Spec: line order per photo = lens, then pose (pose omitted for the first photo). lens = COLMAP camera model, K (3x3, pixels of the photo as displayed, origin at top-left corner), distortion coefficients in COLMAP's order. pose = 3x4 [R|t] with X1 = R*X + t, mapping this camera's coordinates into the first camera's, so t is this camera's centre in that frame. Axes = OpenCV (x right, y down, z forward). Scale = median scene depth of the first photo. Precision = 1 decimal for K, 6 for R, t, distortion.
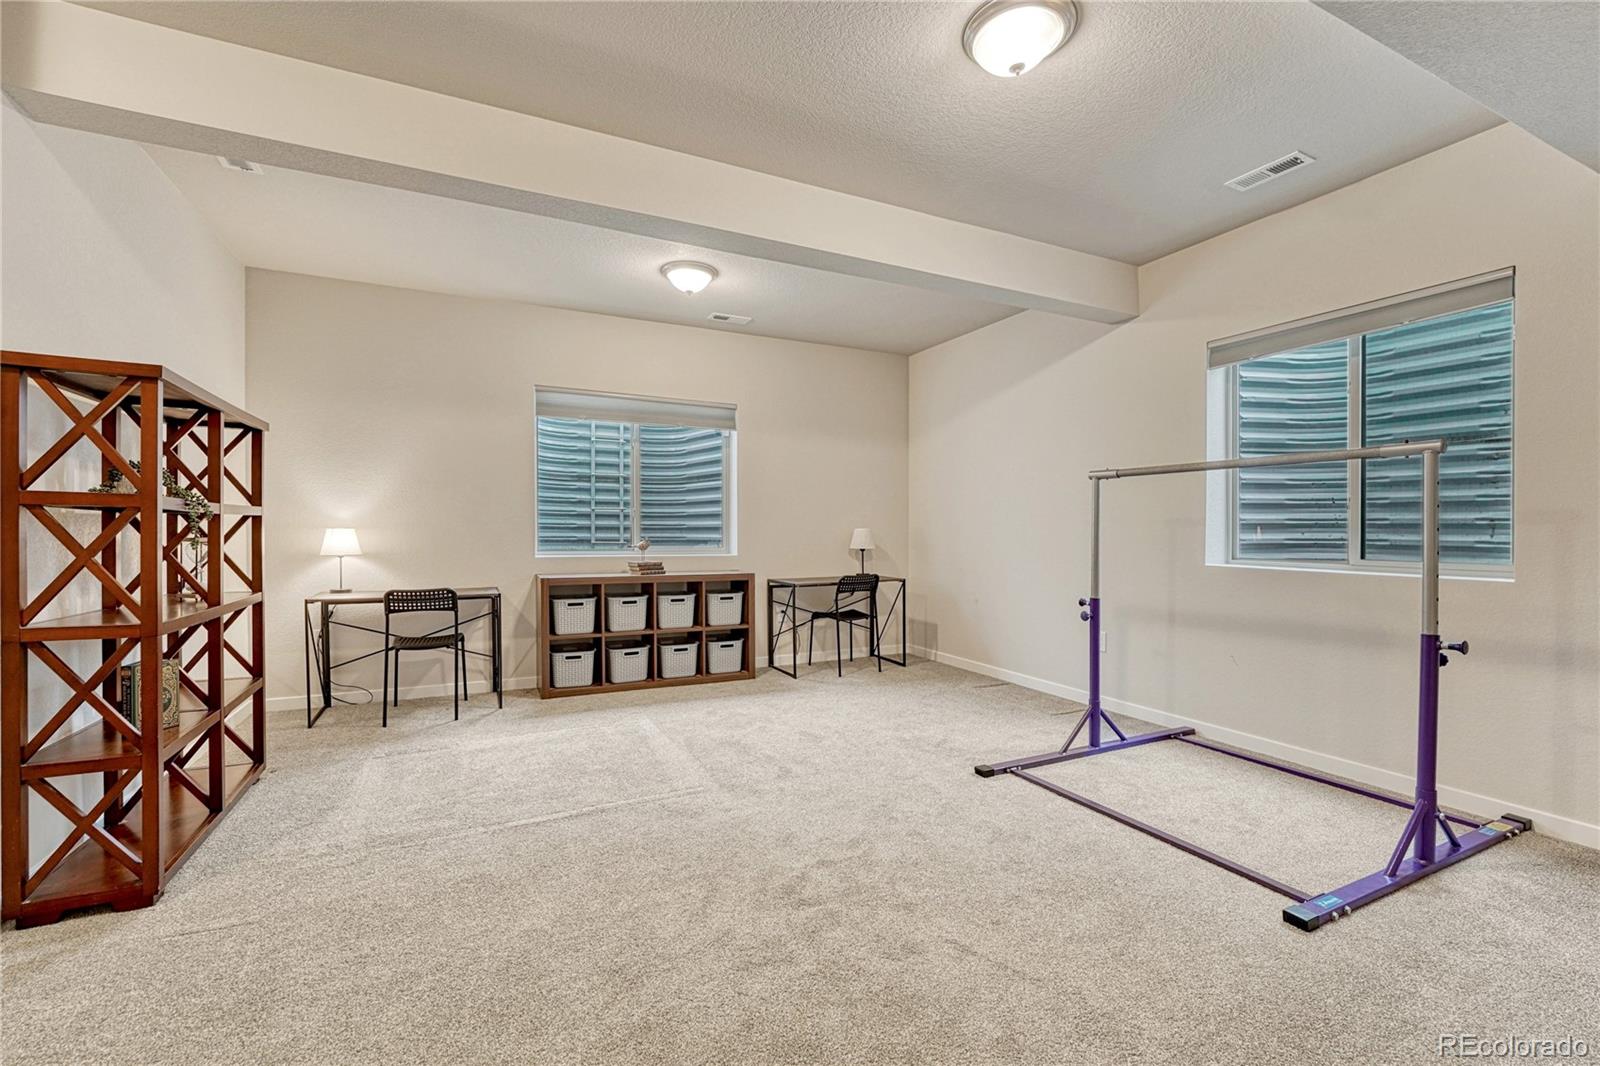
lens RADIAL K [[677.9, 0, 796.0], [0, 677.9, 531.0], [0, 0, 1]] dist [-0.009921, -0.000297]
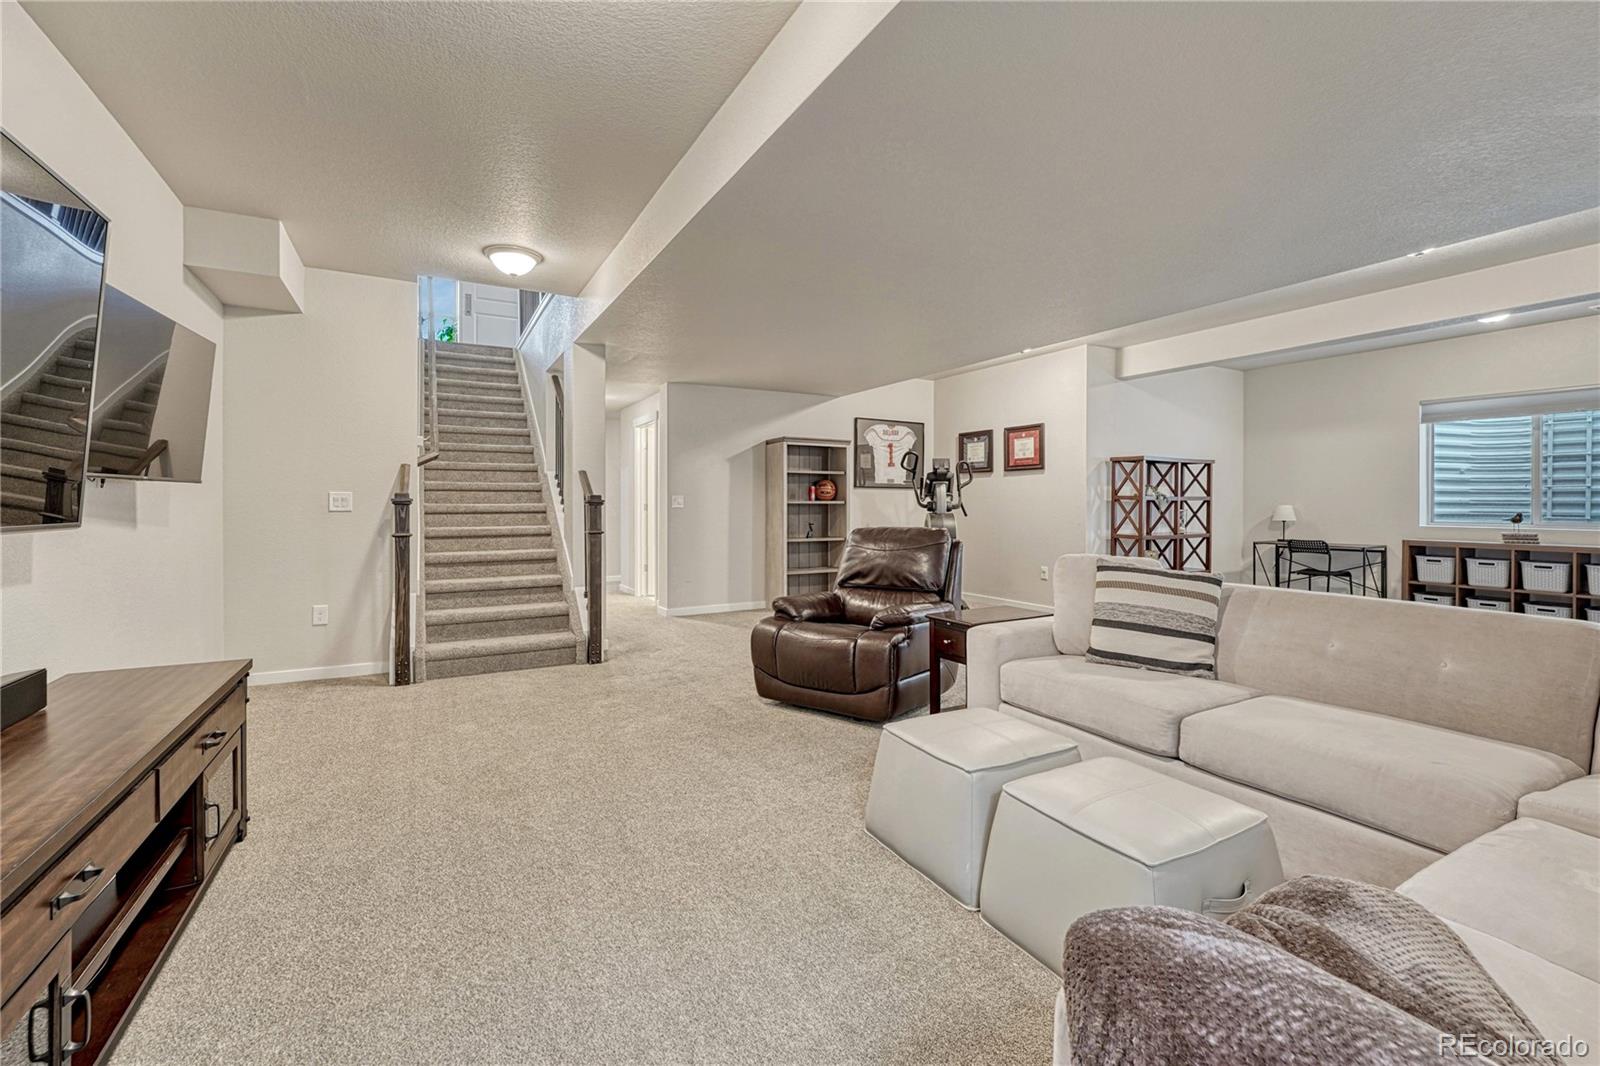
lens RADIAL K [[681.6, 0, 811.0], [0, 681.6, 507.0], [0, 0, 1]] dist [-0.002681, -0.000189]
pose [[0.062731, 0.000809, -0.998030, 0.955456], [-0.000011, 1.000000, 0.000810, -0.001100], [0.998030, -0.000039, 0.062731, -0.339655]]
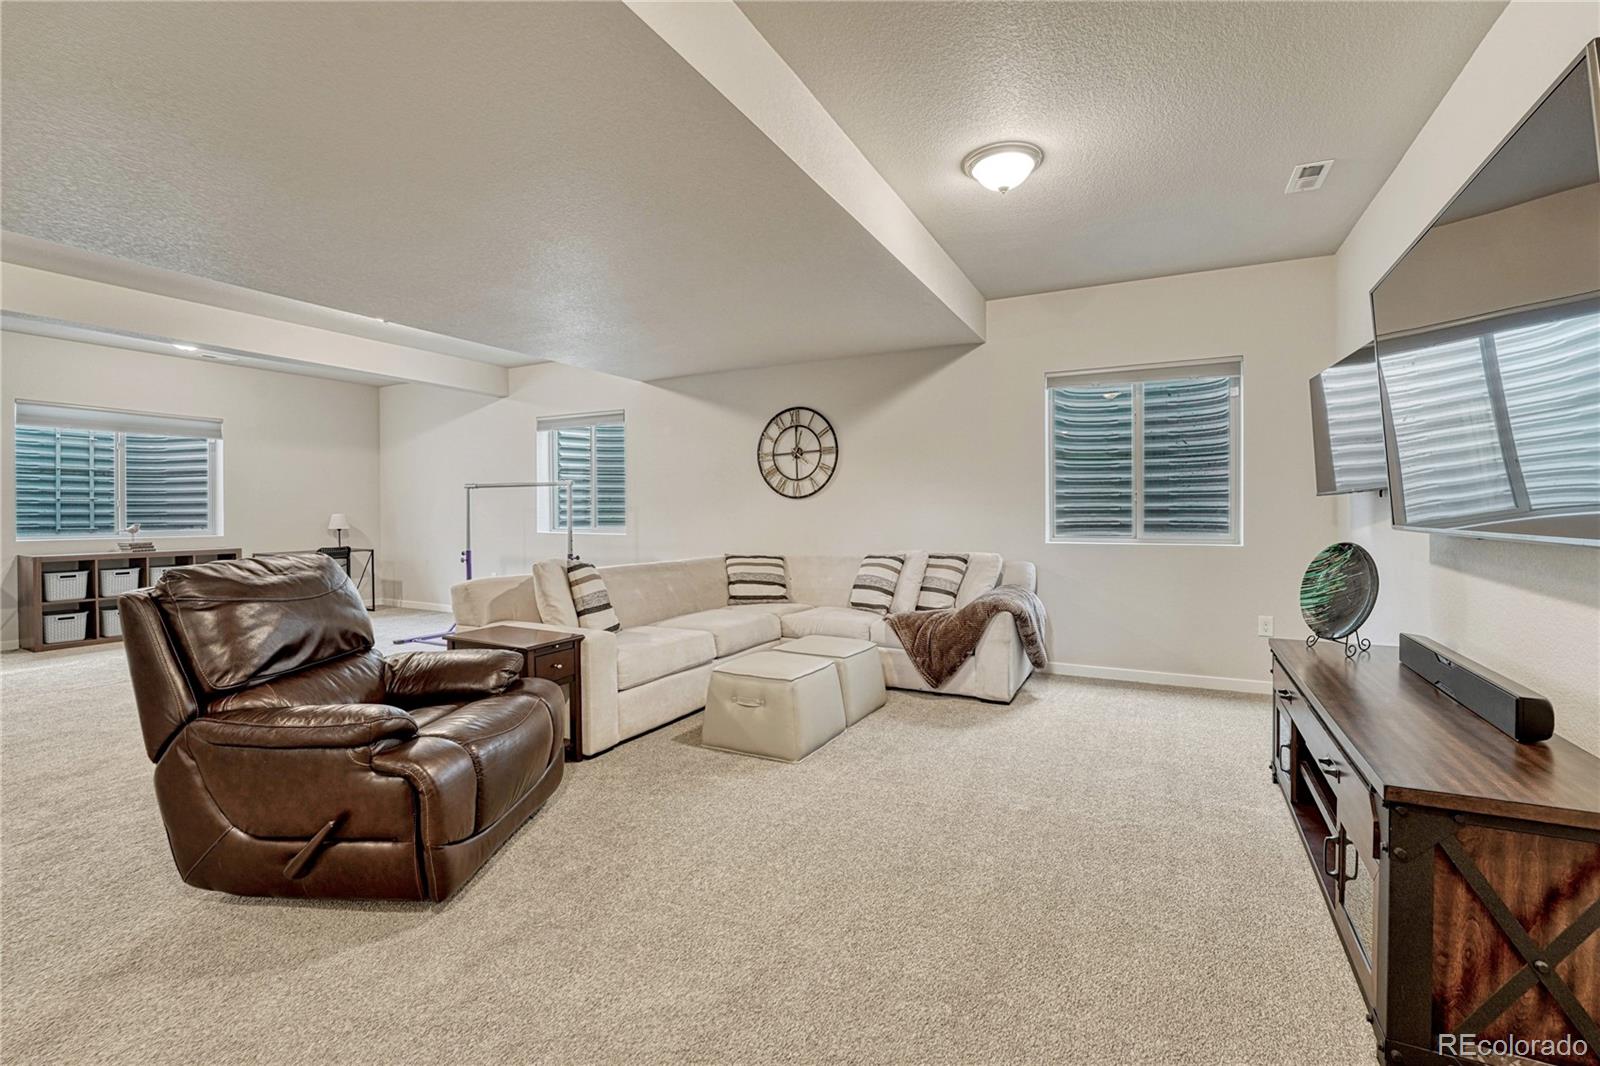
lens RADIAL K [[703.0, 0, 780.8], [0, 703.0, 509.0], [0, 0, 1]] dist [-0.002291, -0.004092]
pose [[0.816741, -0.005772, 0.576975, 0.011733], [0.008048, 0.999967, -0.001389, -0.006012], [-0.576948, 0.005778, 0.816761, -0.835090]]
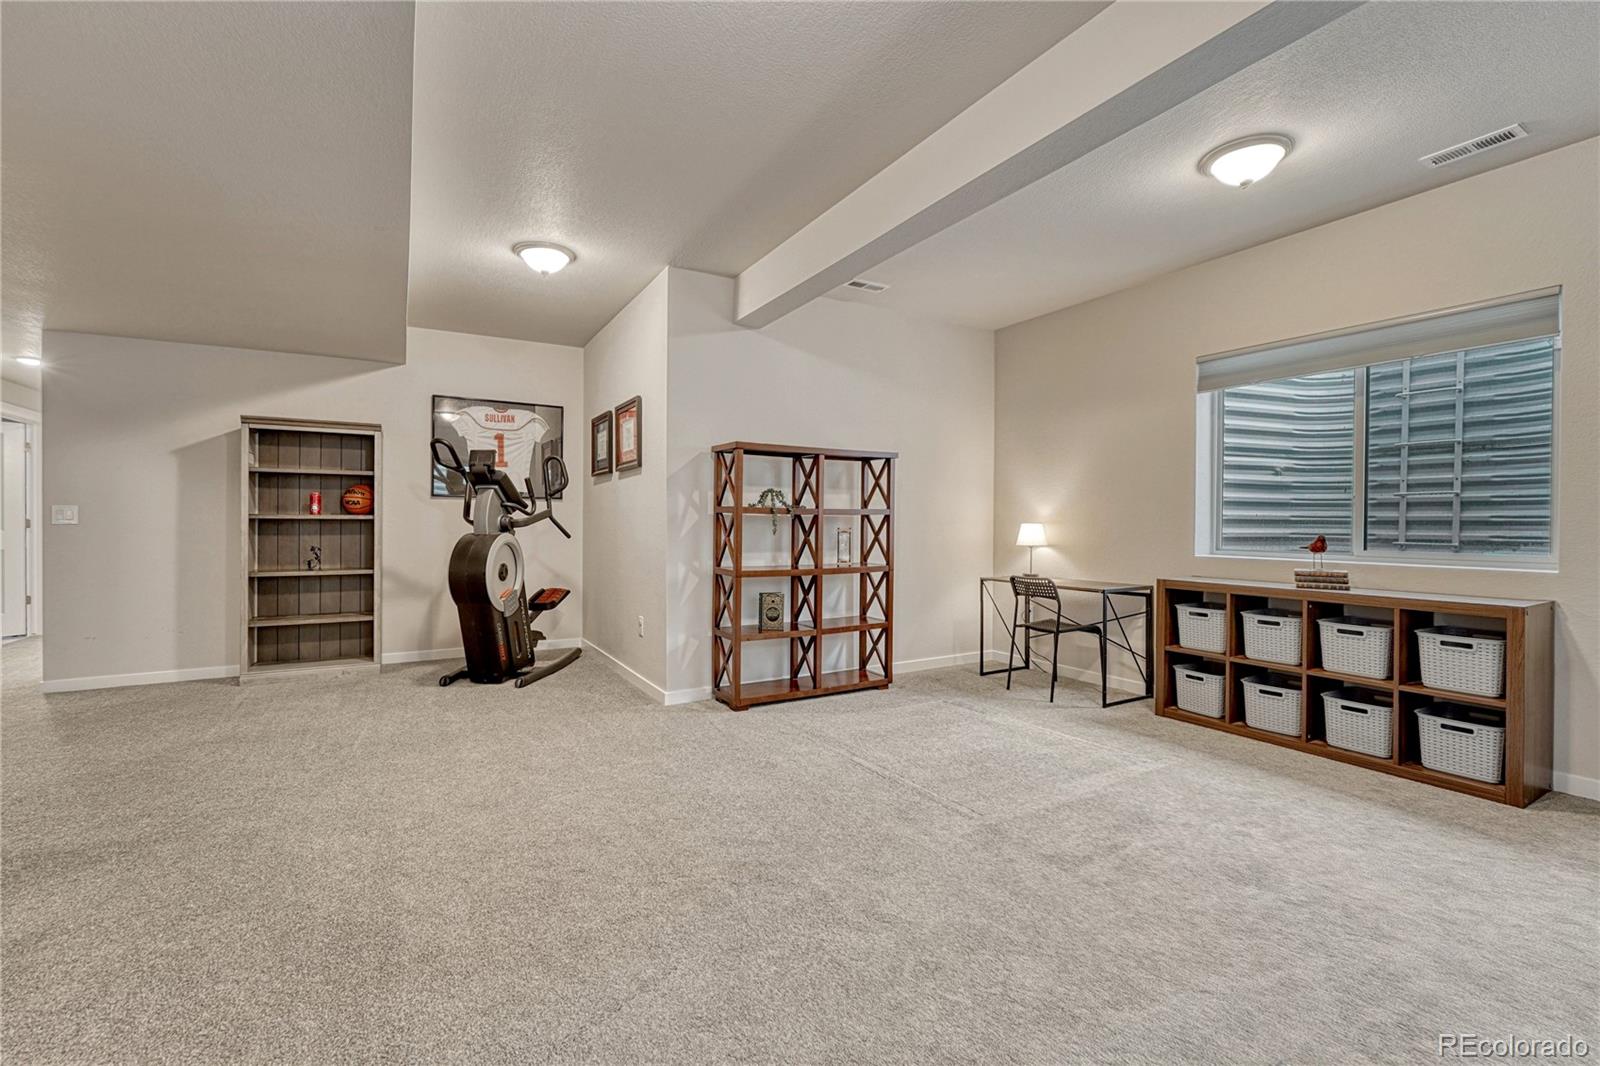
lens RADIAL K [[677.9, 0, 796.0], [0, 677.9, 531.0], [0, 0, 1]] dist [-0.009921, -0.000297]
pose [[0.068543, 0.007711, -0.997618, 0.458140], [-0.002605, 0.999968, 0.007551, 0.001369], [0.997645, 0.002081, 0.068561, 0.446325]]
